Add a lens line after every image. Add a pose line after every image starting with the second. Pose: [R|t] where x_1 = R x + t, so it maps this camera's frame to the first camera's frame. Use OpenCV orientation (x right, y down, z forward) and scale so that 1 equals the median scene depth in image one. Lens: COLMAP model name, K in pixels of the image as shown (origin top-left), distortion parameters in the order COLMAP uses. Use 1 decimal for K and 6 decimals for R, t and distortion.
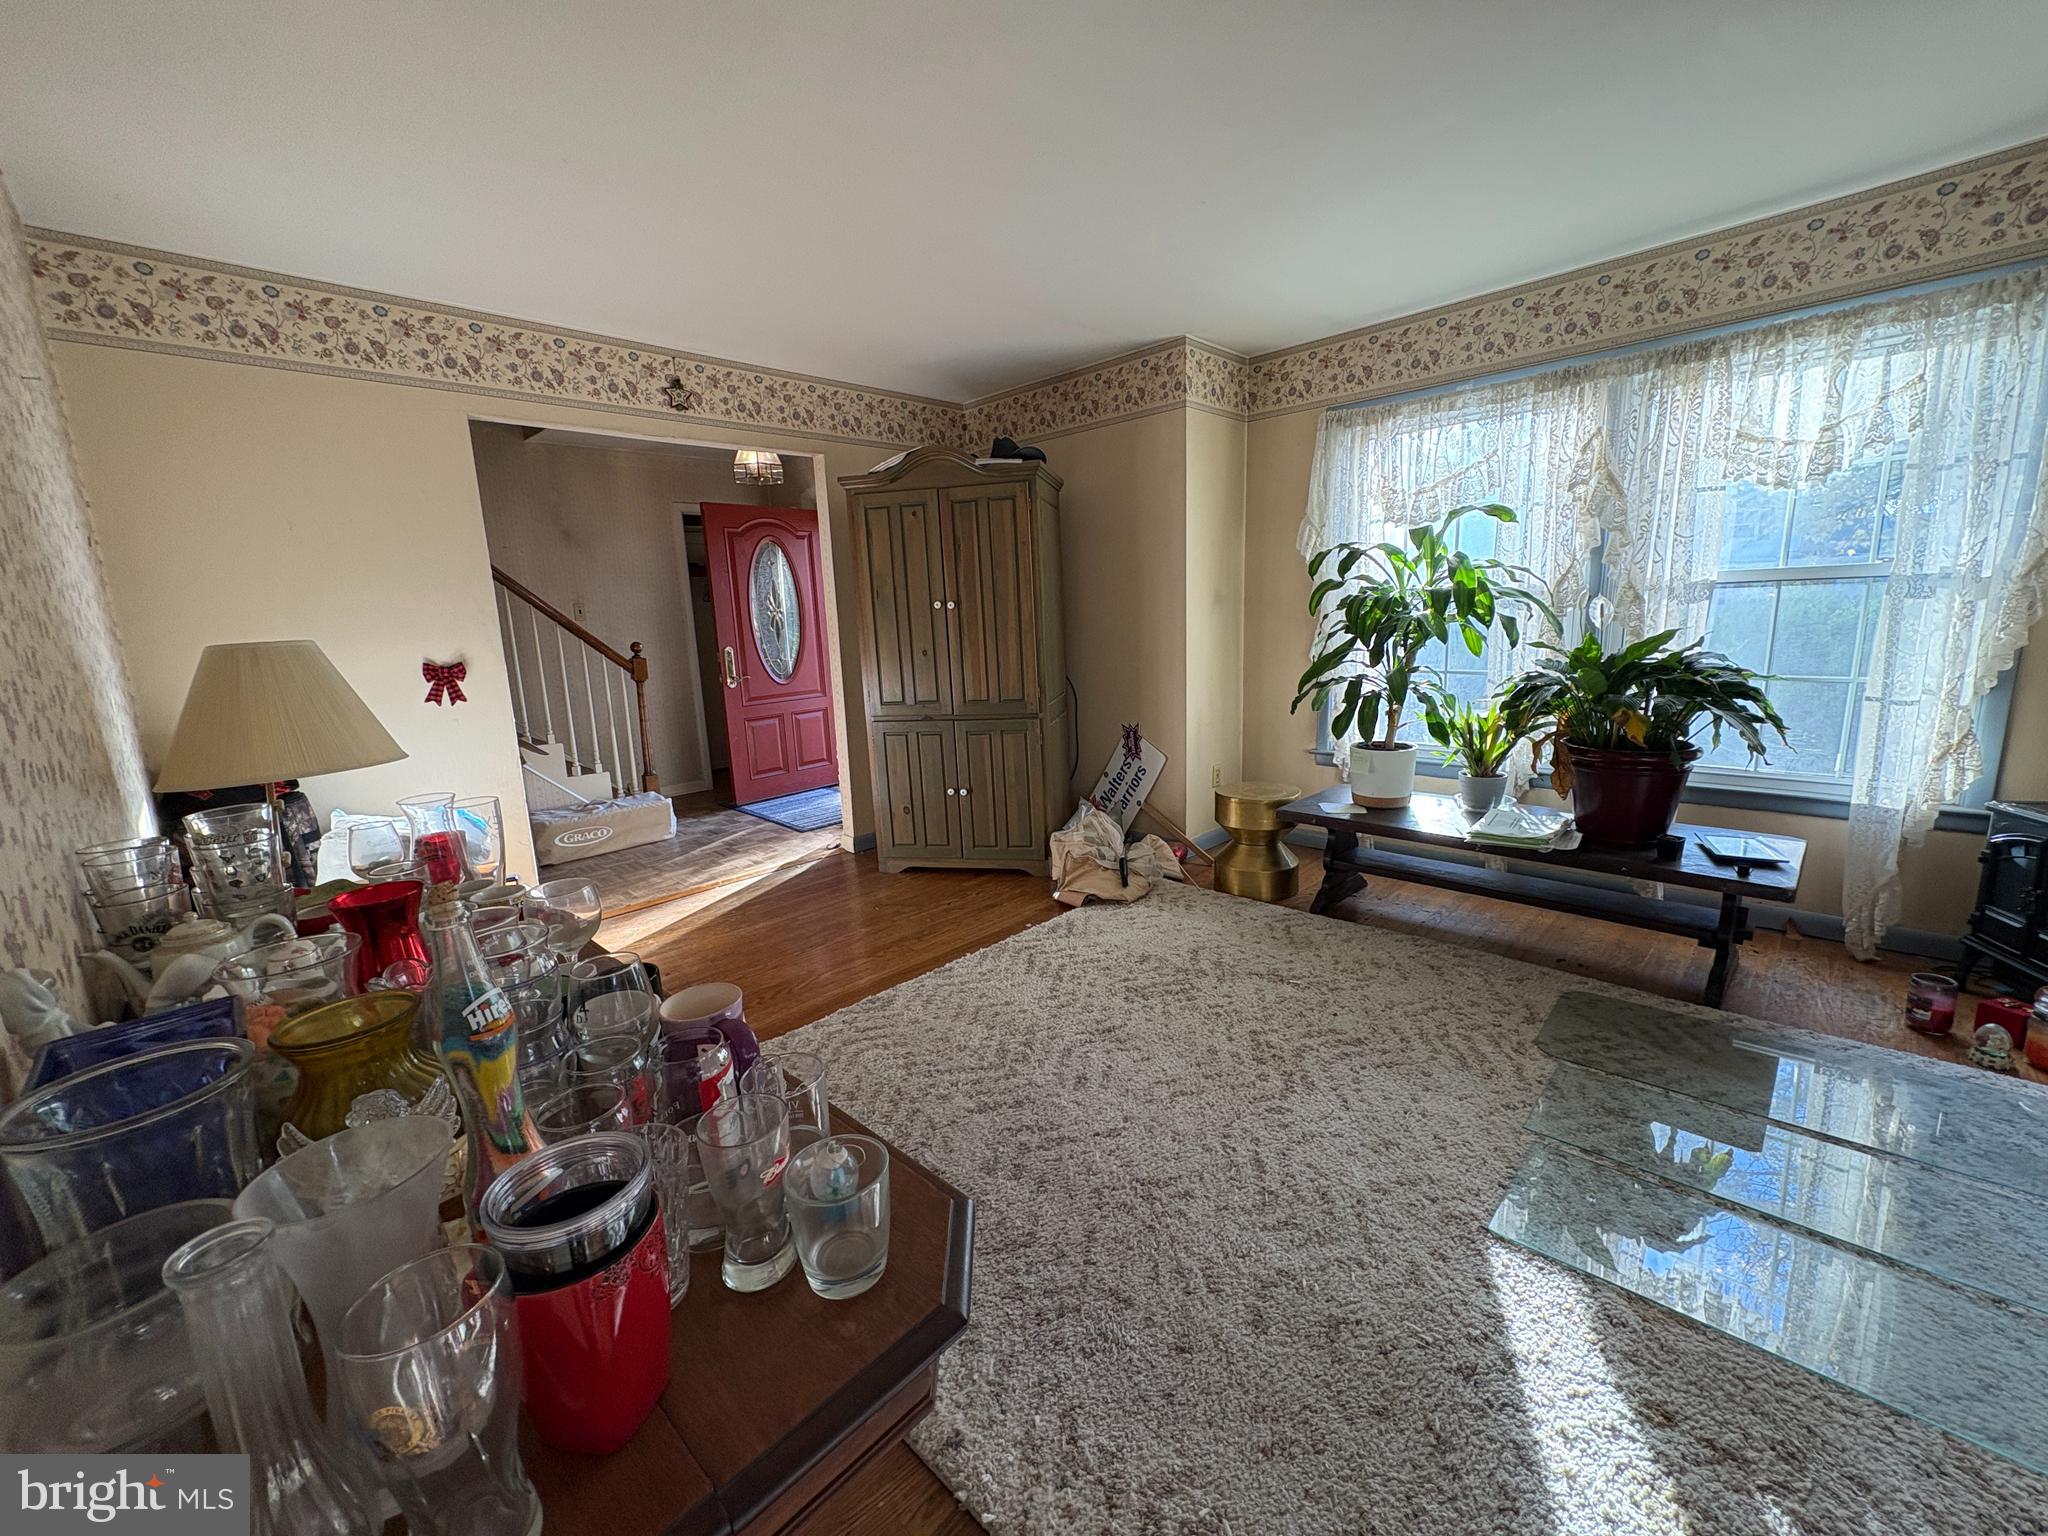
lens RADIAL K [[815.4, 0, 1028.2], [0, 815.4, 764.2], [0, 0, 1]] dist [0.000575, -0.000338]
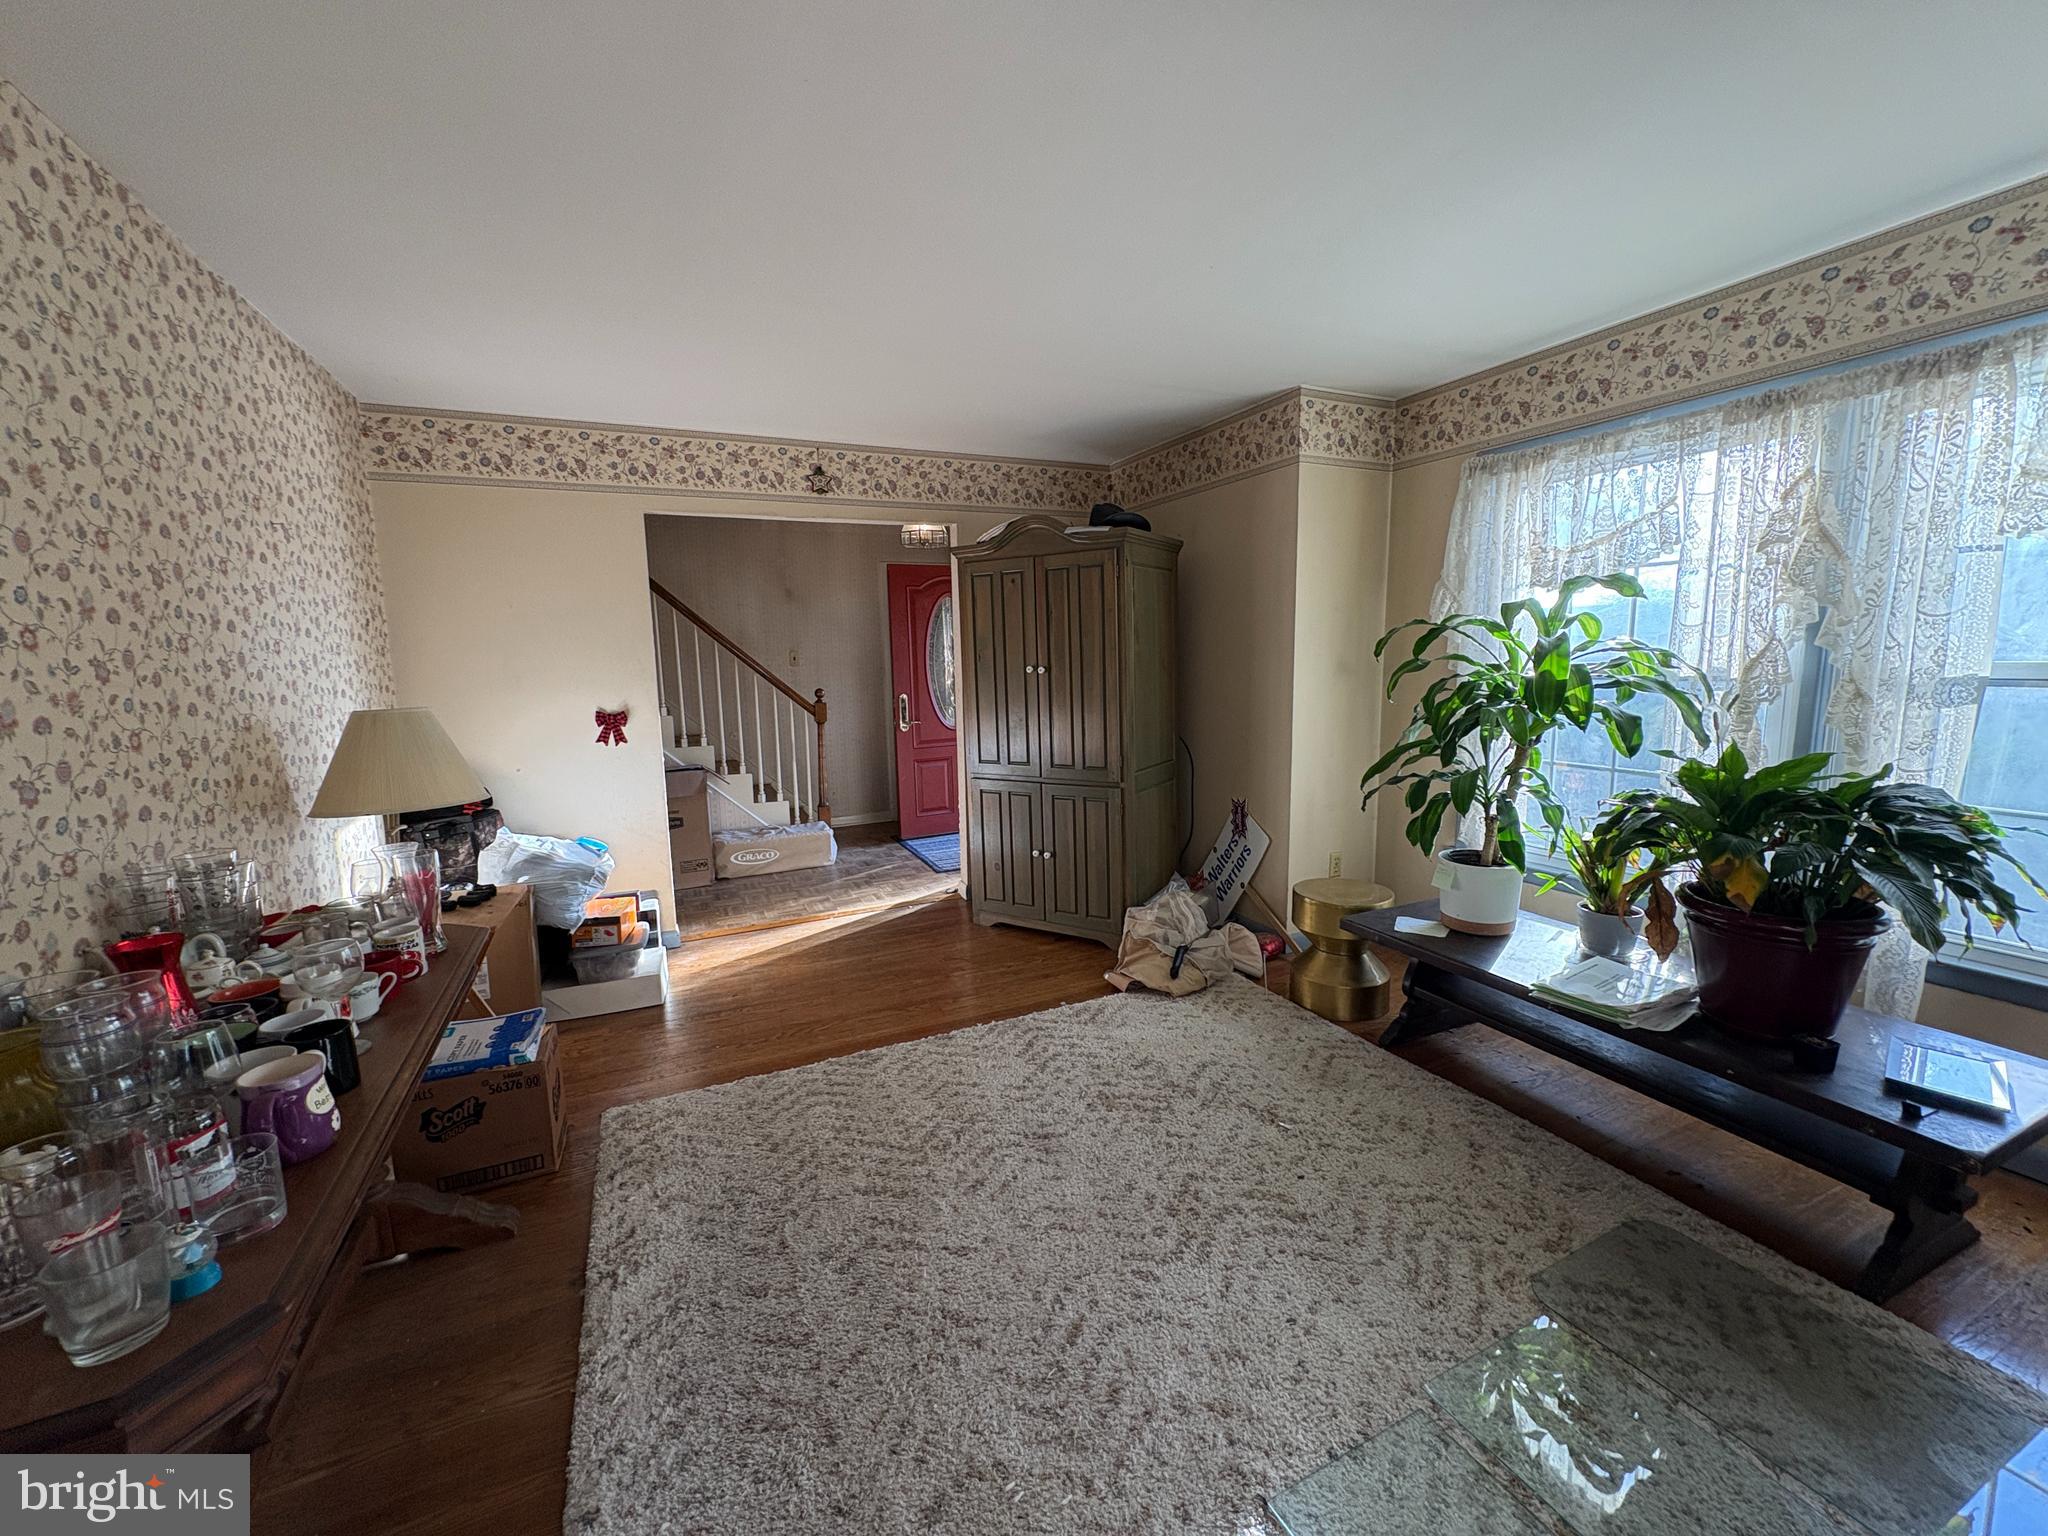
lens RADIAL K [[815.4, 0, 1021.1], [0, 815.4, 764.4], [0, 0, 1]] dist [0.000575, -0.000338]
pose [[0.936727, 0.066303, -0.343723, 0.263518], [-0.079923, 0.996472, -0.025593, -0.056330], [0.340814, 0.051445, 0.938722, 0.054978]]
